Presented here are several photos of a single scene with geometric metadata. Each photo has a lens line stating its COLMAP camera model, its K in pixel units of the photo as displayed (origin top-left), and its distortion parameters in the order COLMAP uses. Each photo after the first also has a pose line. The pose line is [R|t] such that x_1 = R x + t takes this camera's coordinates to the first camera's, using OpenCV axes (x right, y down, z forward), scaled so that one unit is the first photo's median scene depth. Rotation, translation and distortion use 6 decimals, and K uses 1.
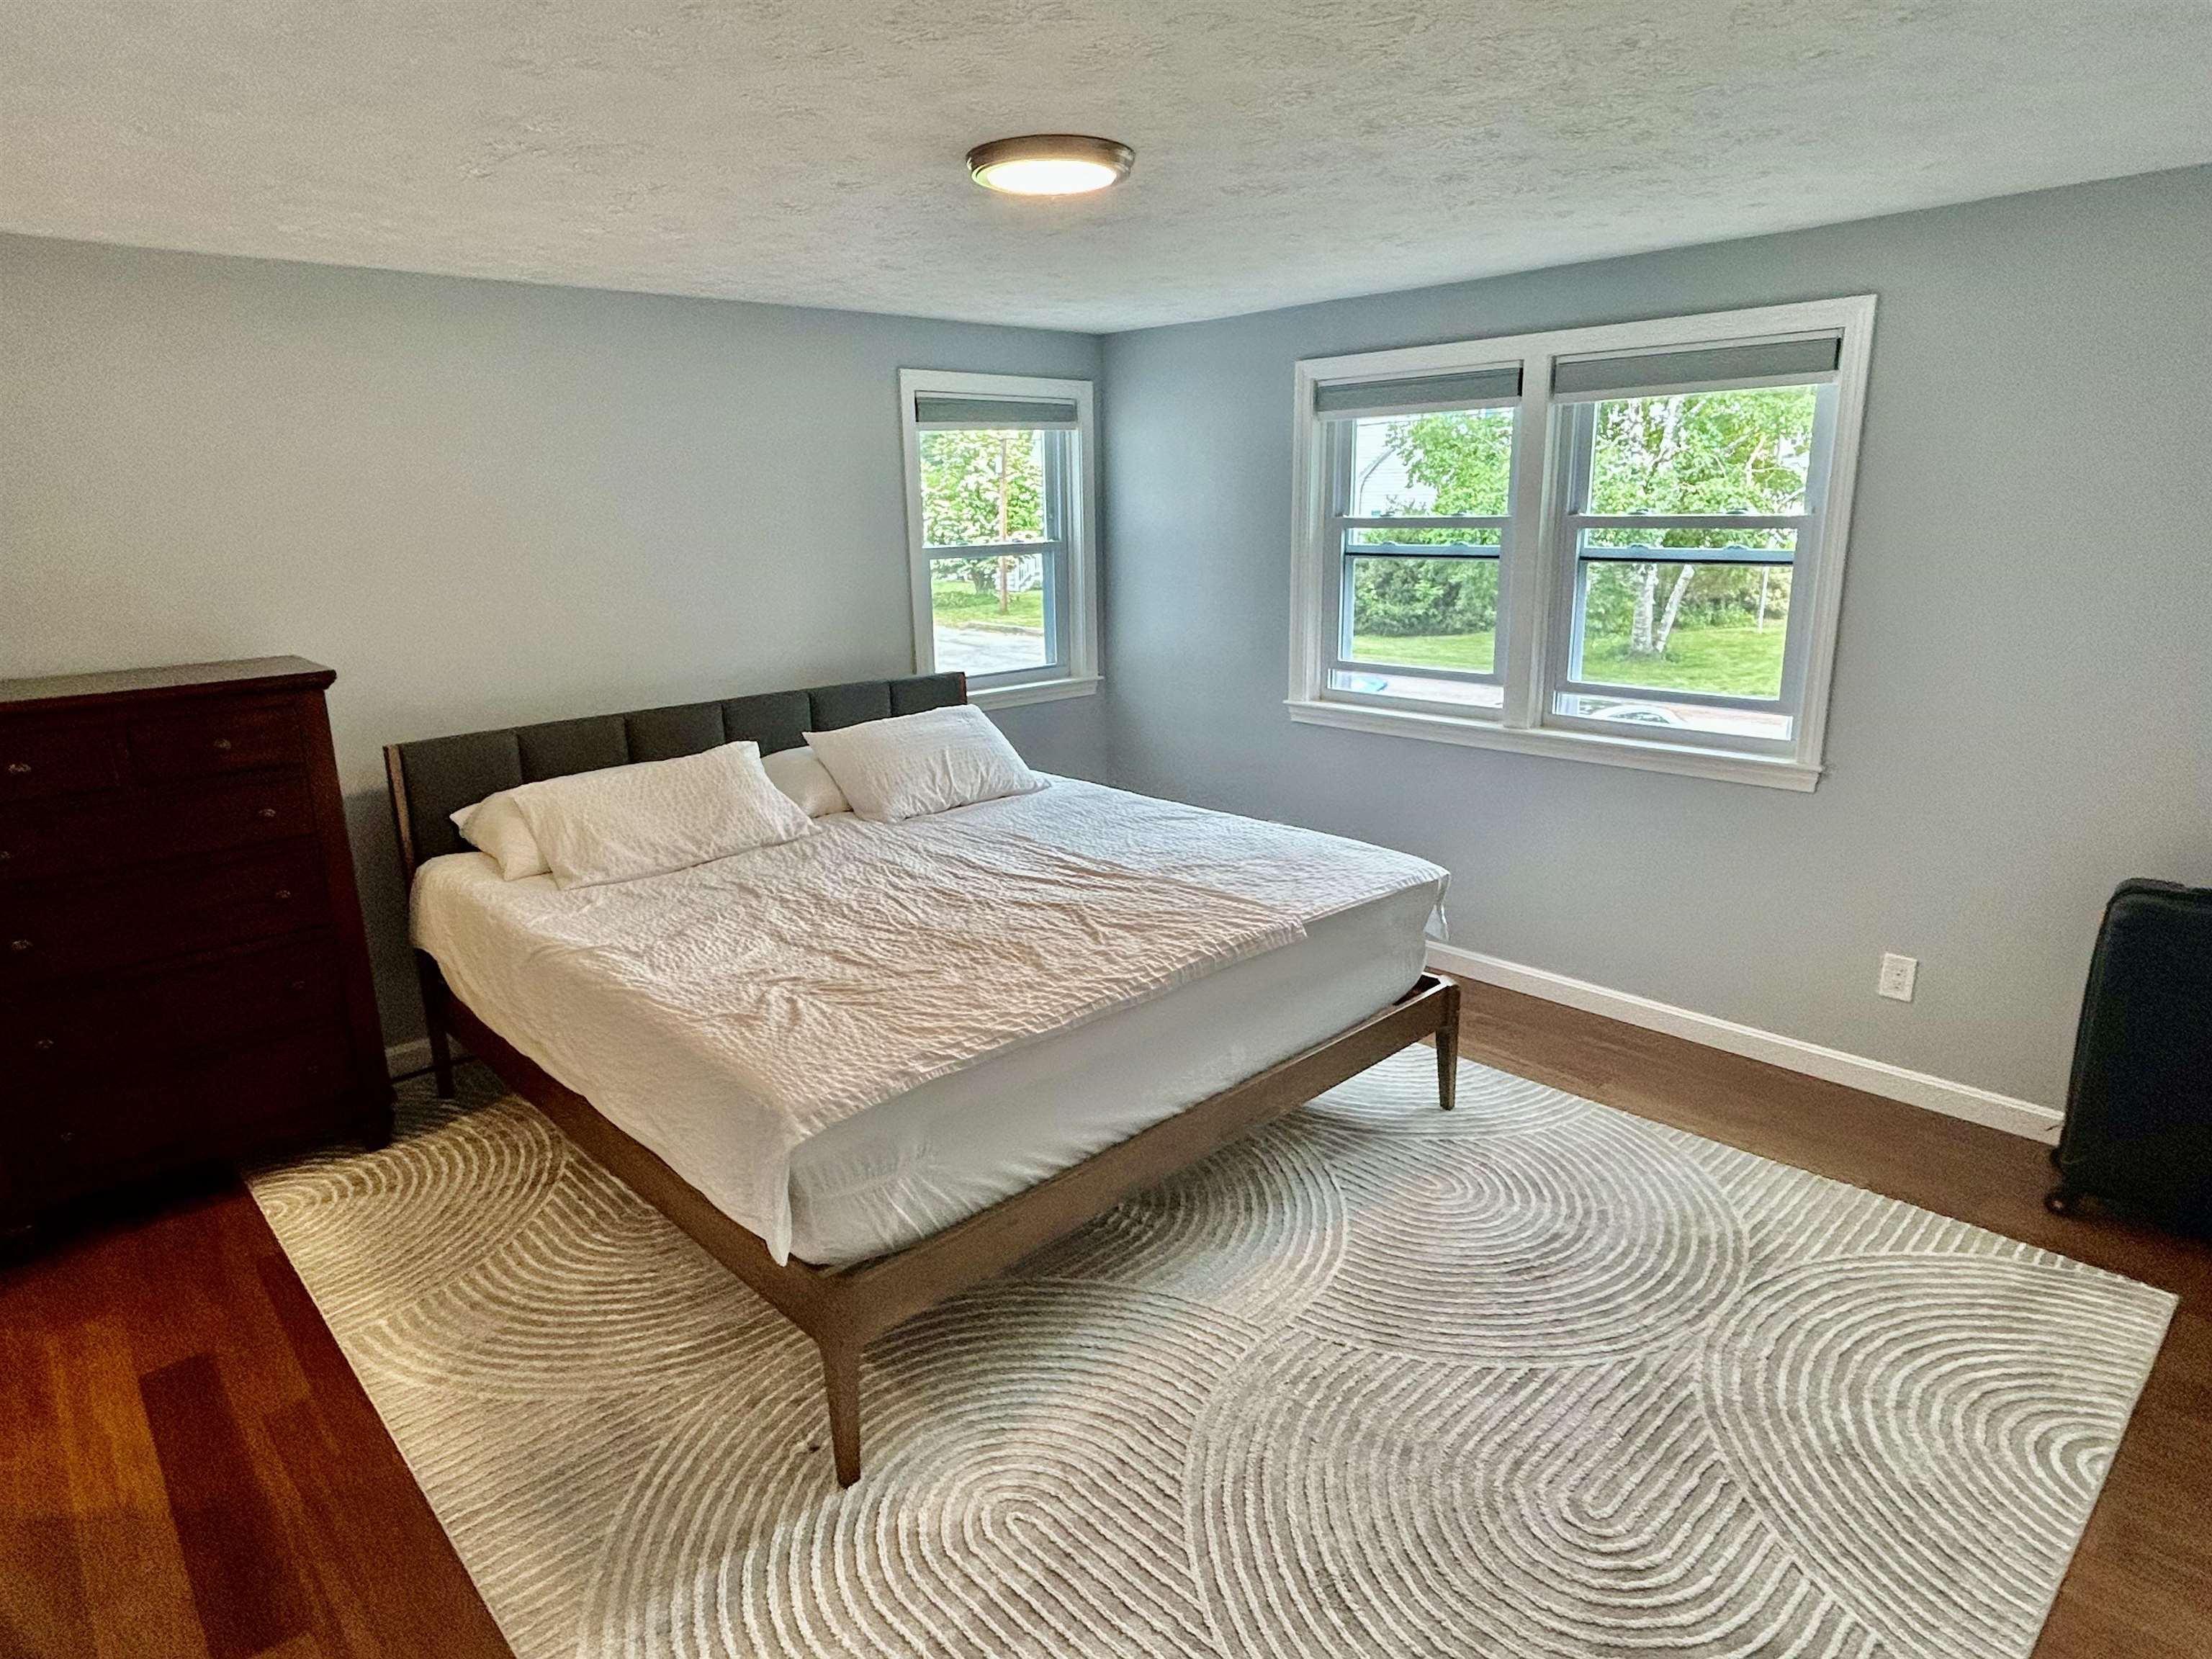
lens RADIAL K [[1271.8, 0, 1106.0], [0, 1271.8, 829.5], [0, 0, 1]] dist [-0.023942, -0.000455]
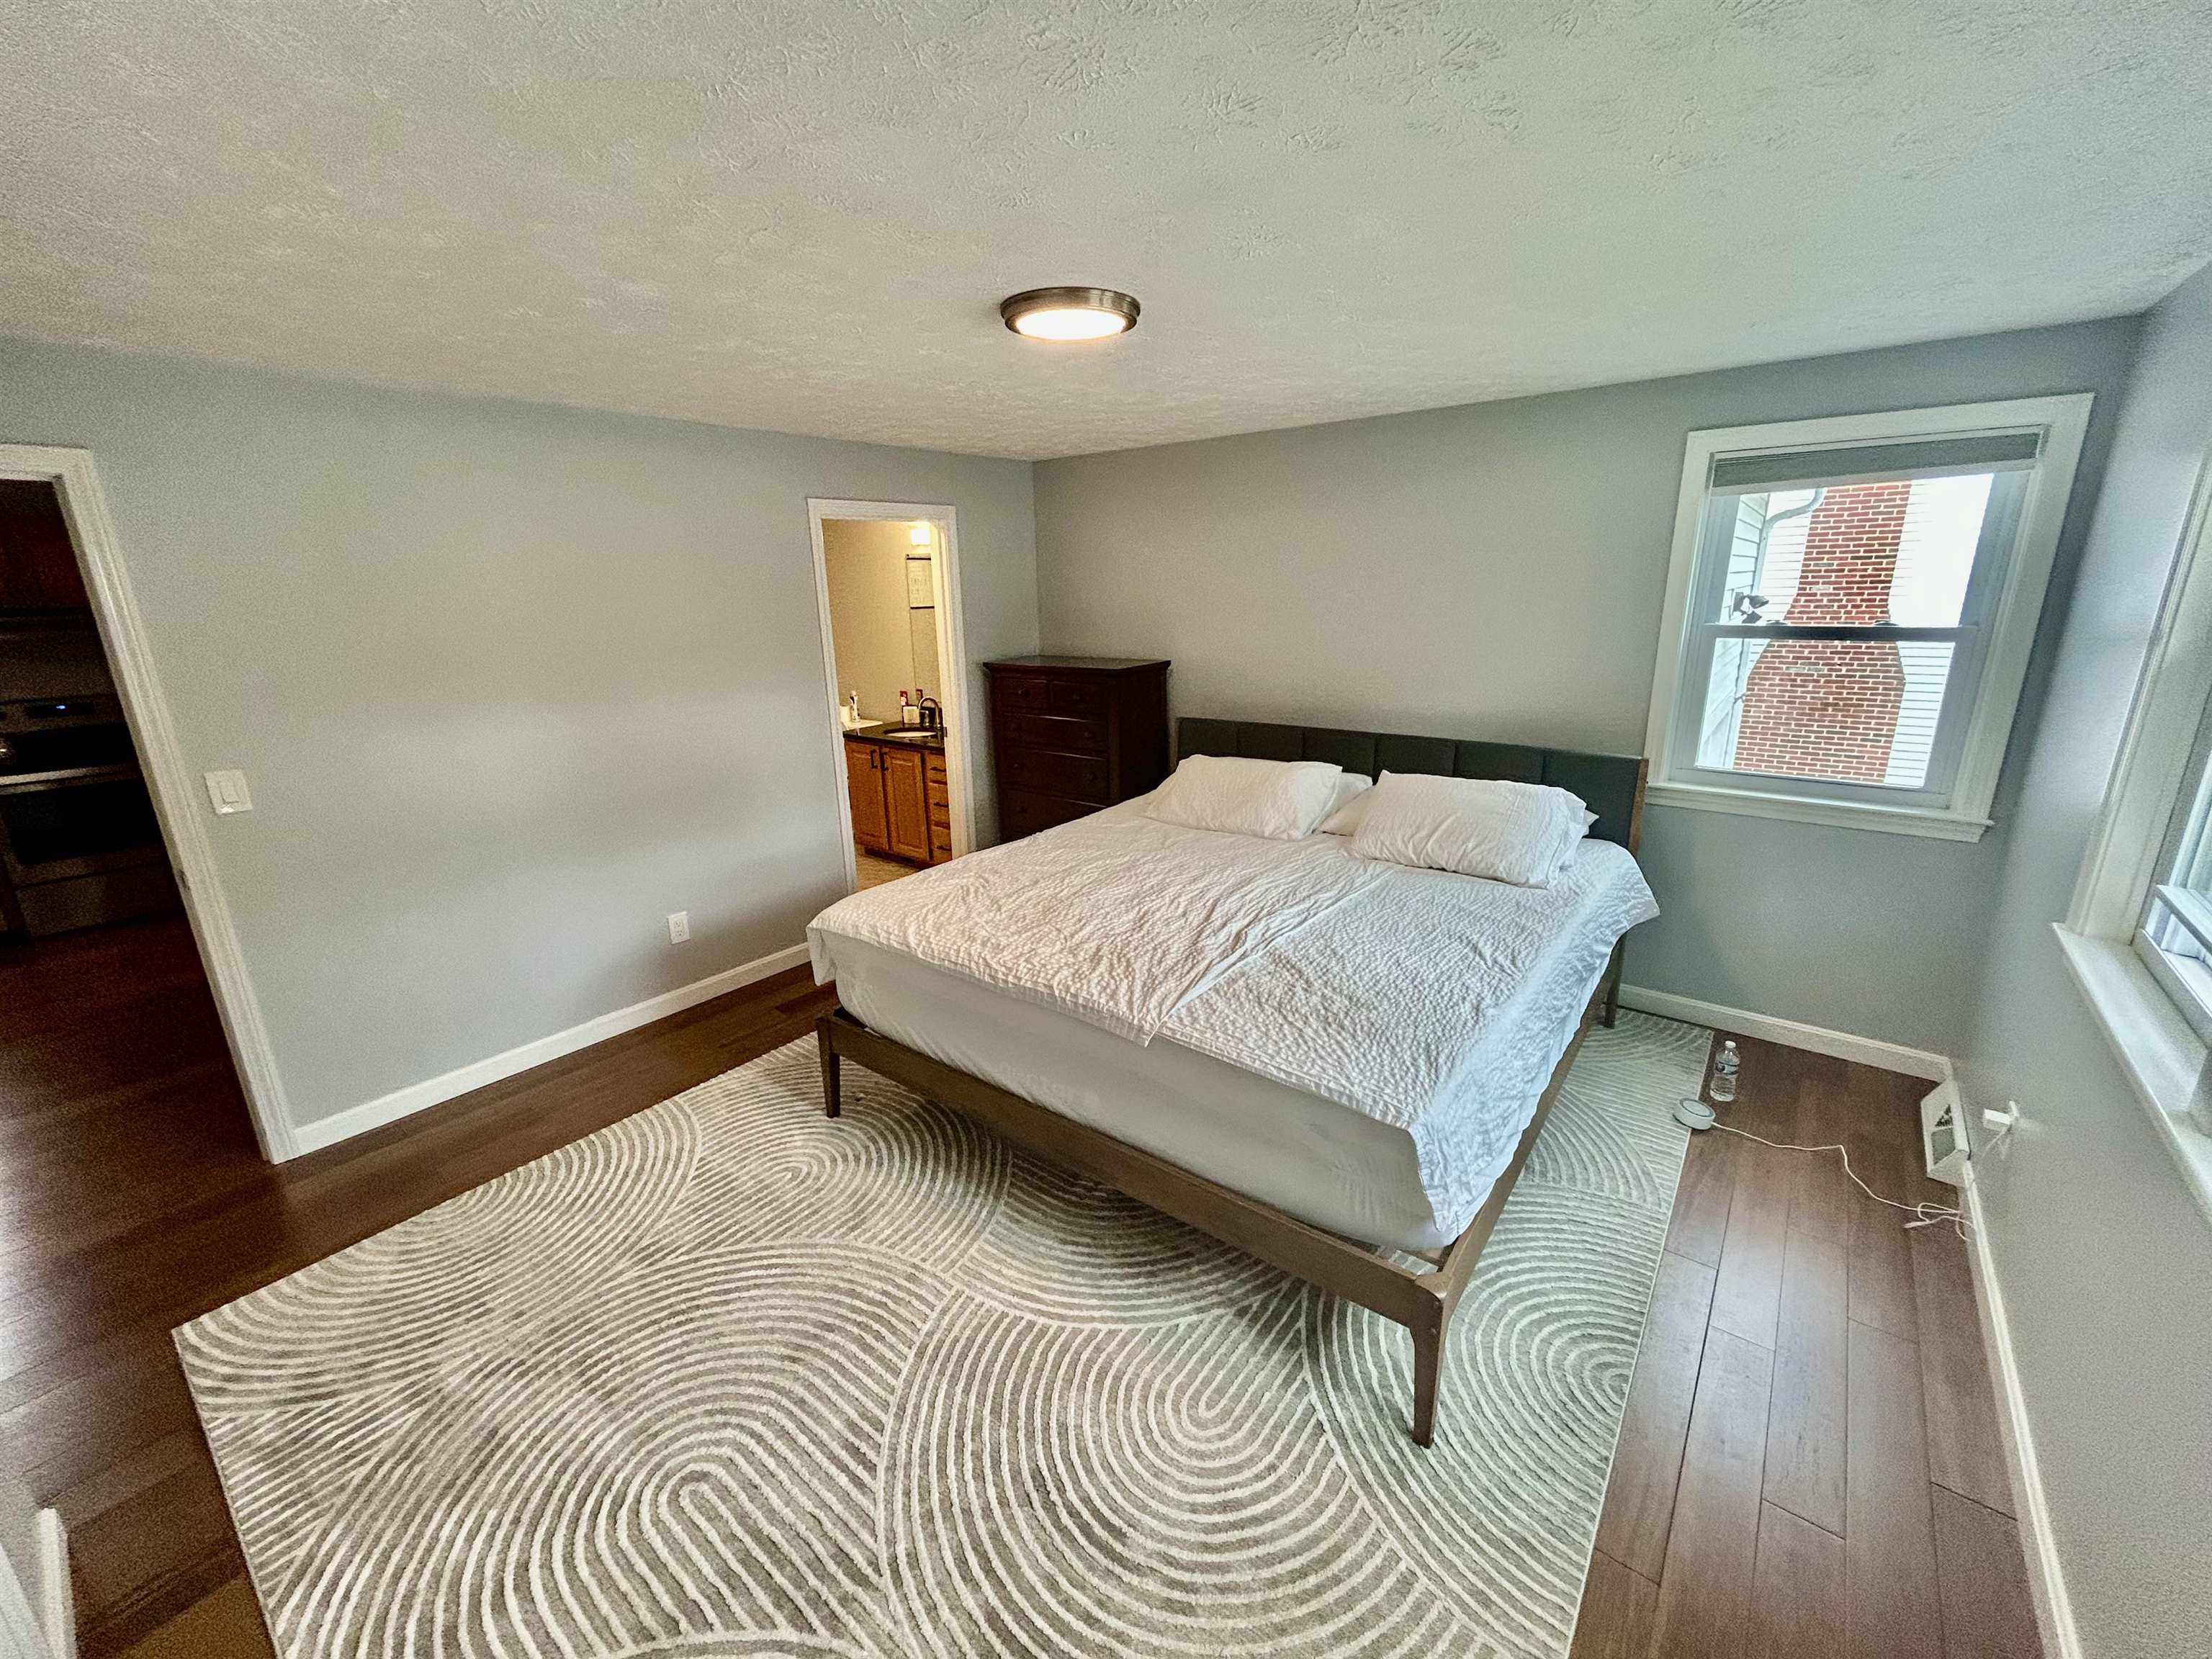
lens RADIAL K [[888.9, 0, 1089.5], [0, 888.9, 826.3], [0, 0, 1]] dist [-0.003719, -0.000222]
pose [[0.141390, 0.282494, -0.948792, 0.883882], [-0.227505, 0.942040, 0.246581, -0.275930], [0.963458, 0.180991, 0.197464, 0.915309]]
